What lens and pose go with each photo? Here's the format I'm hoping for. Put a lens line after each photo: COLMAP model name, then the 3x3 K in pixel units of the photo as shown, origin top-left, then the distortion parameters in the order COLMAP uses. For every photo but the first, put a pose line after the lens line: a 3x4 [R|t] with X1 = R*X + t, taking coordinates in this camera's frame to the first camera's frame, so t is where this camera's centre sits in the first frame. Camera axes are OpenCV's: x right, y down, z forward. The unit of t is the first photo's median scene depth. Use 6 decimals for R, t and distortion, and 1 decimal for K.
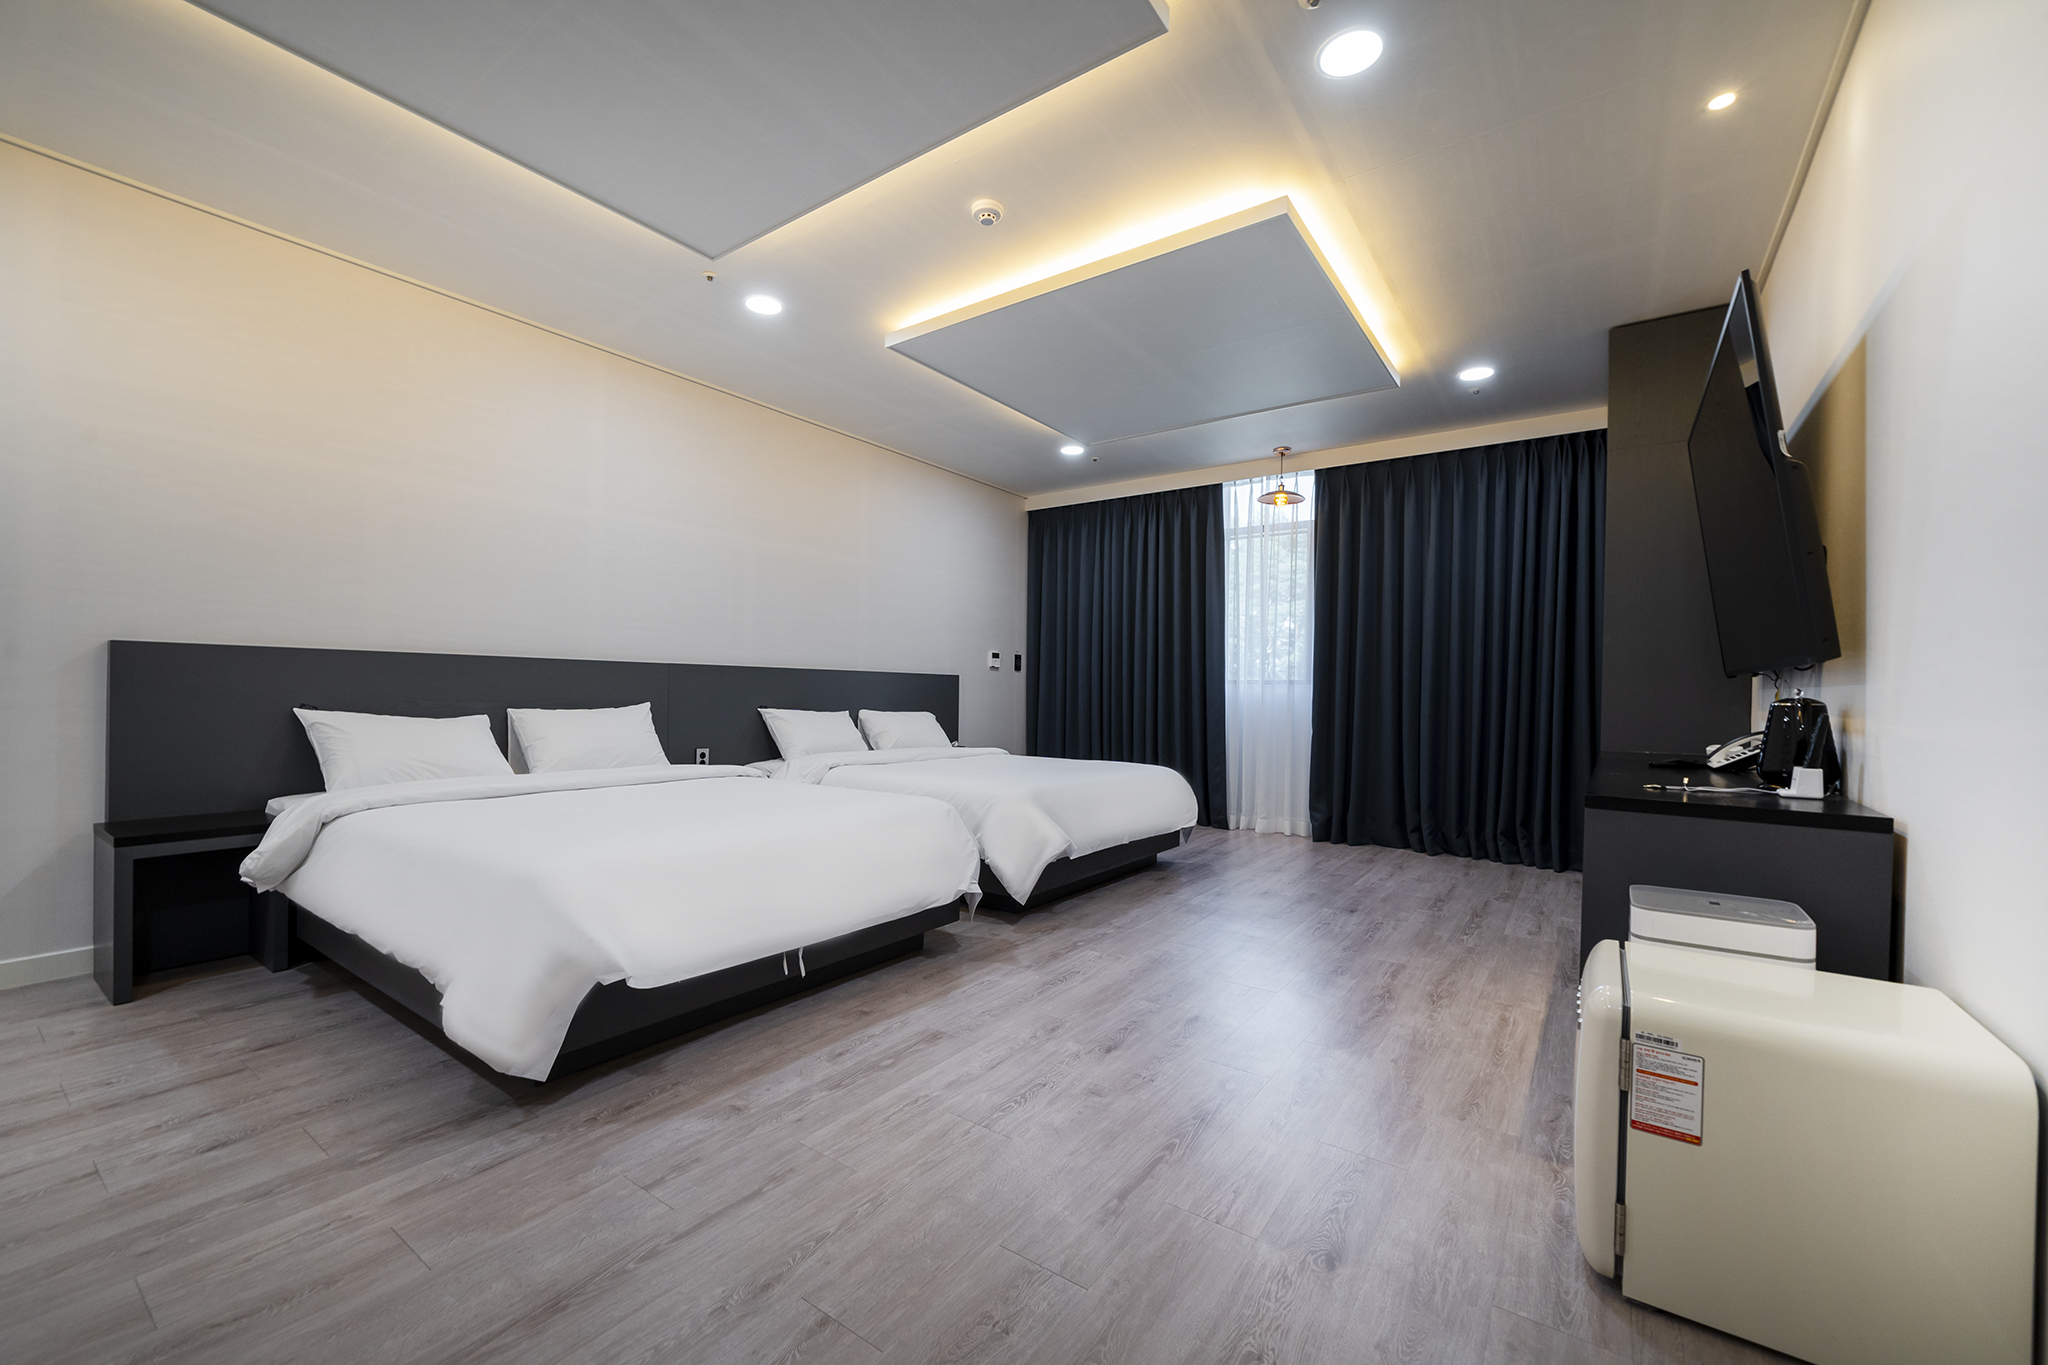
lens RADIAL K [[817.3, 0, 993.2], [0, 817.3, 691.7], [0, 0, 1]] dist [0.007234, -0.000027]
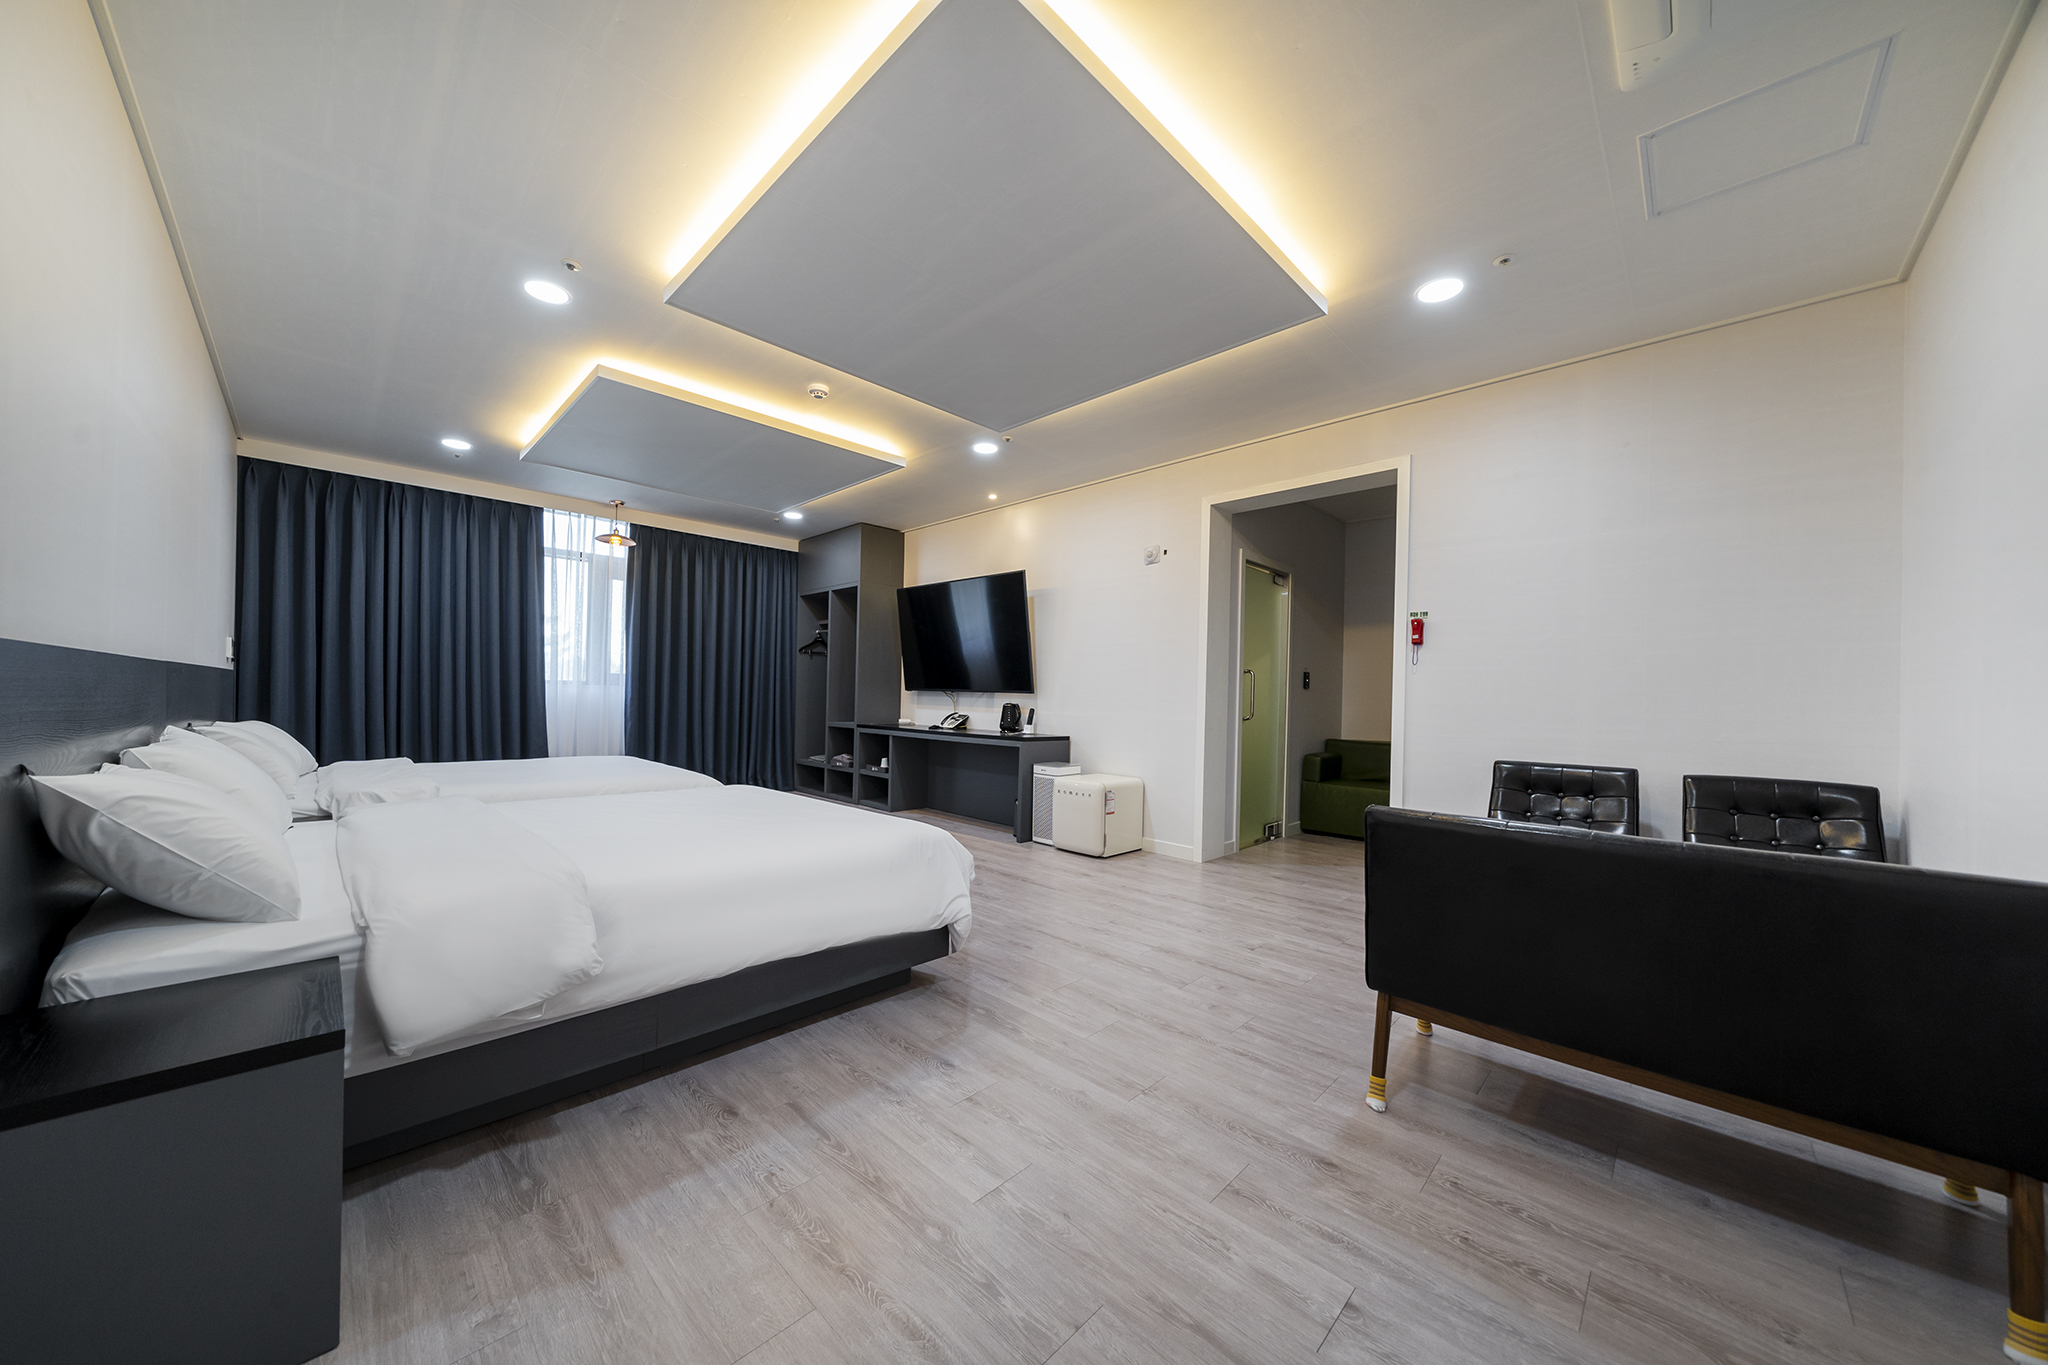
lens RADIAL K [[695.3, 0, 1005.5], [0, 695.3, 695.9], [0, 0, 1]] dist [-0.002339, -0.000052]
pose [[0.158507, -0.015362, 0.987238, -1.274104], [-0.017876, 0.999670, 0.018426, -0.048611], [-0.987196, -0.020569, 0.158180, 0.456568]]
